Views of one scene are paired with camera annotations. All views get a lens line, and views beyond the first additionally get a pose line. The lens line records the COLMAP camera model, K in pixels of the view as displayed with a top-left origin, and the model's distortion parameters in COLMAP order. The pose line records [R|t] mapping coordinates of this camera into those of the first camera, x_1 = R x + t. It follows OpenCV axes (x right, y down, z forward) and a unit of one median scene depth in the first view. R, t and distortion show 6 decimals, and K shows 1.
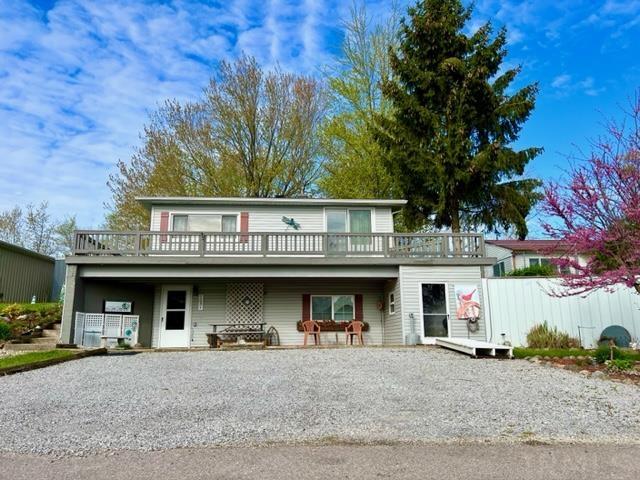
lens RADIAL K [[485.4, 0, 319.4], [0, 485.4, 238.8], [0, 0, 1]] dist [0.044613, -0.026531]
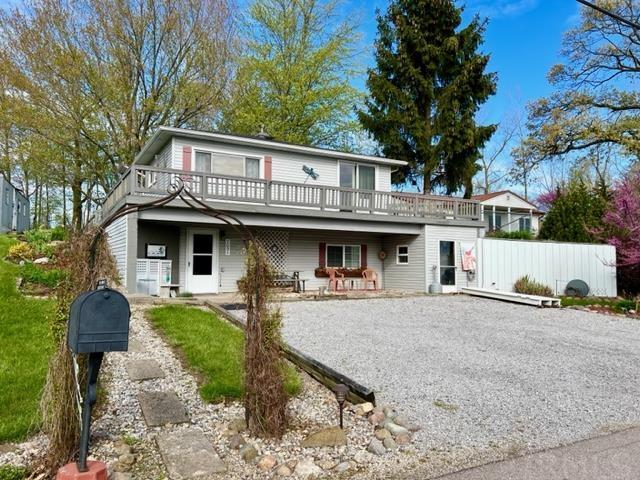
lens RADIAL K [[485.4, 0, 318.7], [0, 485.4, 240.4], [0, 0, 1]] dist [0.044613, -0.026531]
pose [[0.902998, 0.037863, 0.427974, -0.500464], [-0.104067, 0.985723, 0.132367, -0.030799], [-0.416852, -0.164065, 0.894045, 0.059179]]
